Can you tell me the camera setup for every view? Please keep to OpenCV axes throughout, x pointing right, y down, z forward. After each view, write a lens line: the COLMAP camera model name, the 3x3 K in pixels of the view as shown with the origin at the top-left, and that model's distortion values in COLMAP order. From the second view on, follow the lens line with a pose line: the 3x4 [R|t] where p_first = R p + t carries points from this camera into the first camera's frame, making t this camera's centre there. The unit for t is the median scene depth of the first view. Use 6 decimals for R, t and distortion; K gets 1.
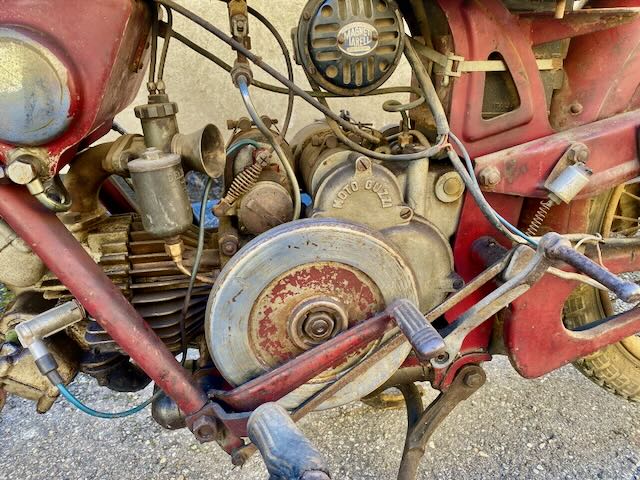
lens RADIAL K [[507.8, 0, 320.0], [0, 507.8, 240.0], [0, 0, 1]] dist [-0.001799, 0.000553]
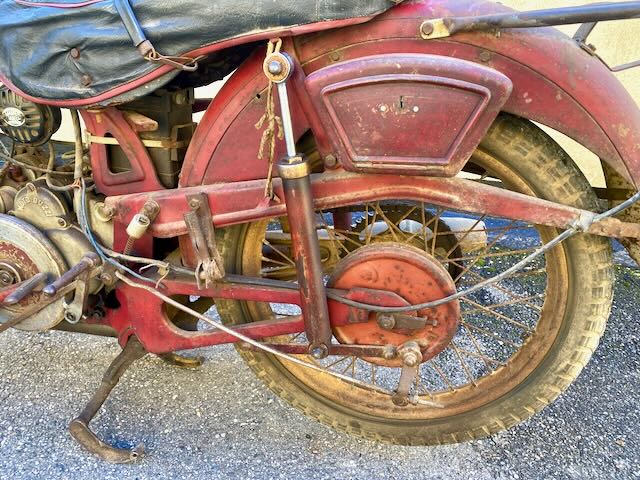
lens RADIAL K [[507.8, 0, 320.0], [0, 507.8, 240.0], [0, 0, 1]] dist [-0.001799, 0.000553]
pose [[0.920039, 0.218537, -0.325224, 1.454245], [-0.209142, 0.975786, 0.064038, -0.271687], [0.331344, 0.009100, 0.943466, -0.242647]]
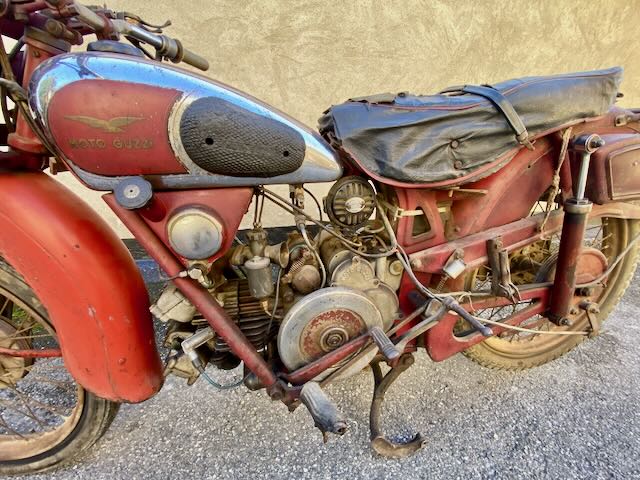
lens RADIAL K [[279.9, 0, 320.0], [0, 279.9, 240.0], [0, 0, 1]] dist [0.018750, -0.021901]
pose [[0.999444, 0.004291, 0.033073, -0.094595], [-0.002185, 0.997983, -0.063442, -0.151160], [-0.033278, 0.063335, 0.997437, -0.124807]]
